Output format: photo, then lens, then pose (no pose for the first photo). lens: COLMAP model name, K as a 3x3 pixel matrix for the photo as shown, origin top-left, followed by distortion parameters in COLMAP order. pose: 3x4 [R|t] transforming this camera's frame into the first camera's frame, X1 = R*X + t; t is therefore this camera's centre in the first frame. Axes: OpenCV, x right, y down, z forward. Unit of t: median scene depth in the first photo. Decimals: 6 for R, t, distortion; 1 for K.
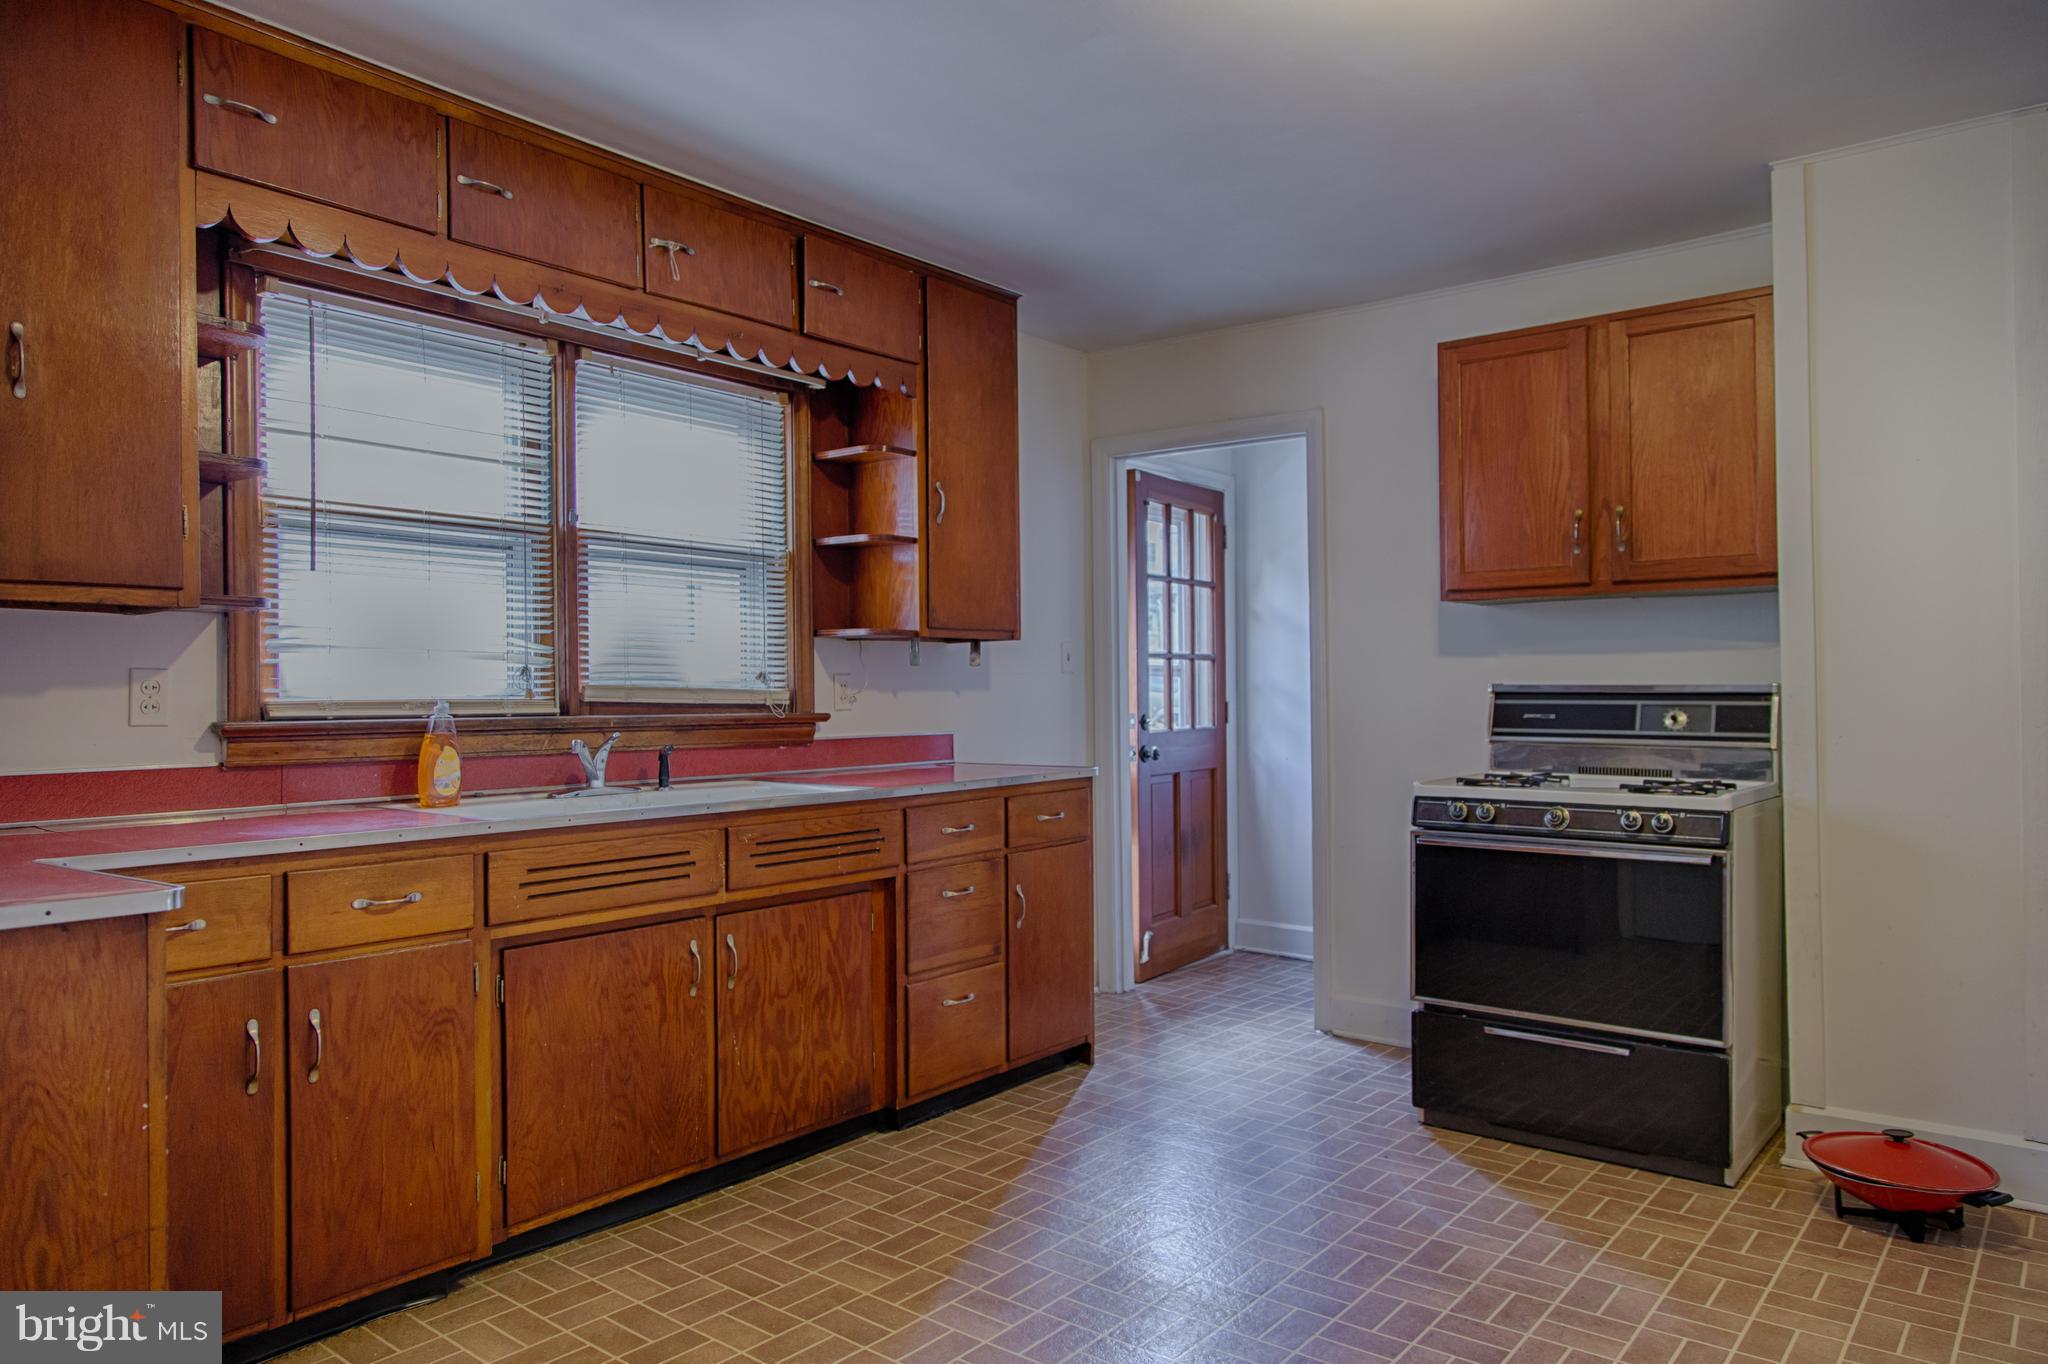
lens RADIAL K [[1356.7, 0, 1025.2], [0, 1356.7, 689.1], [0, 0, 1]] dist [0.009446, 0.002210]
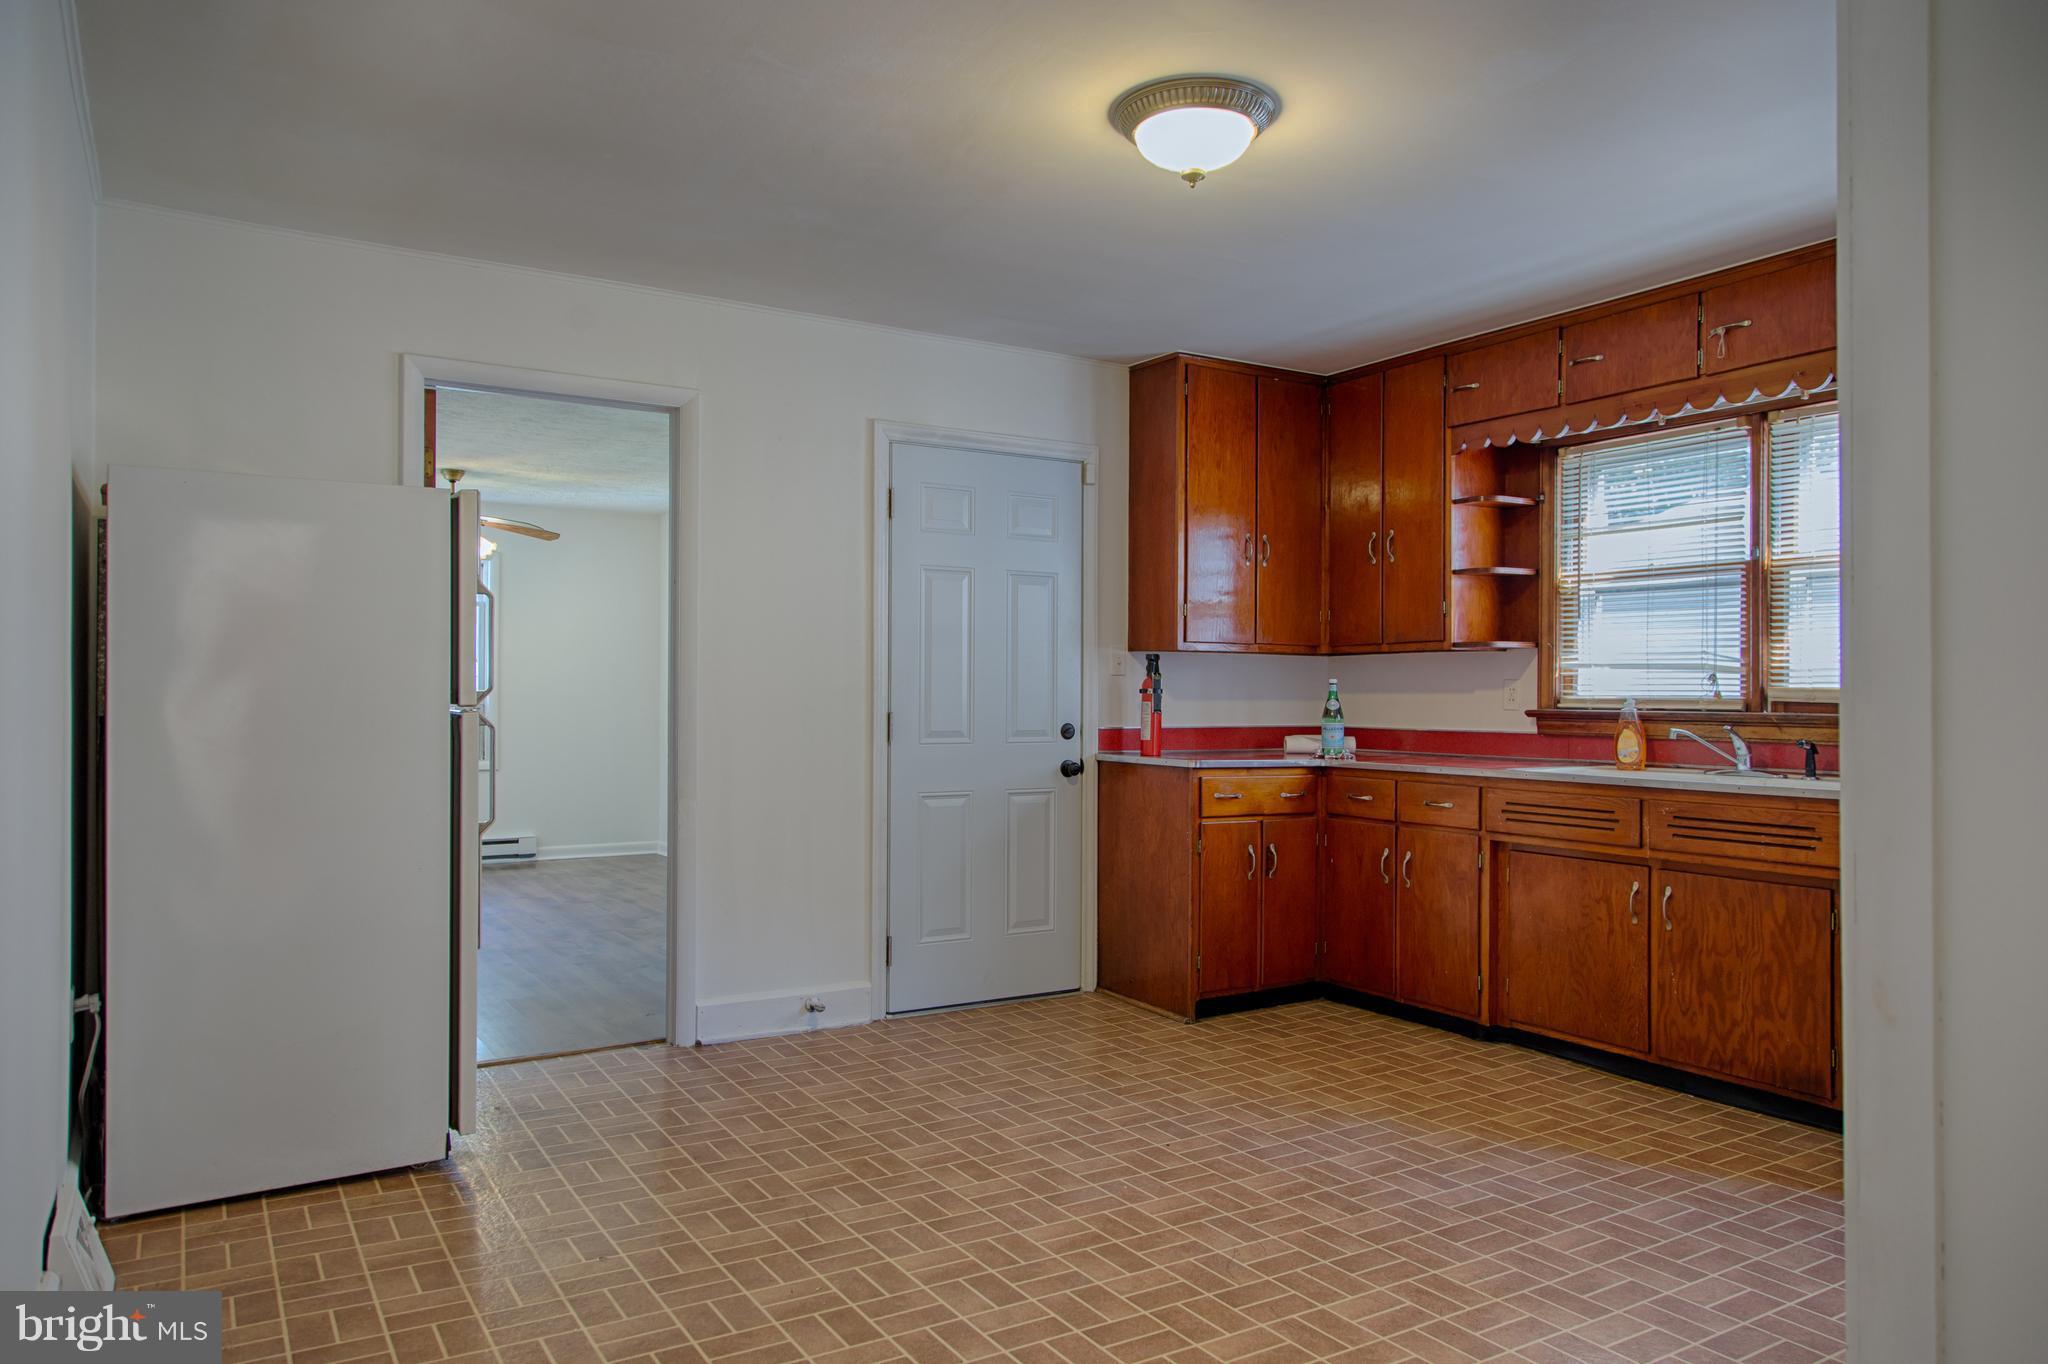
lens RADIAL K [[1356.7, 0, 1042.0], [0, 1356.7, 683.3], [0, 0, 1]] dist [0.009446, 0.002210]
pose [[-0.322097, -0.002041, -0.946704, 1.167965], [0.001690, 0.999995, -0.002731, -0.005121], [0.946705, -0.002480, -0.322092, 0.860817]]
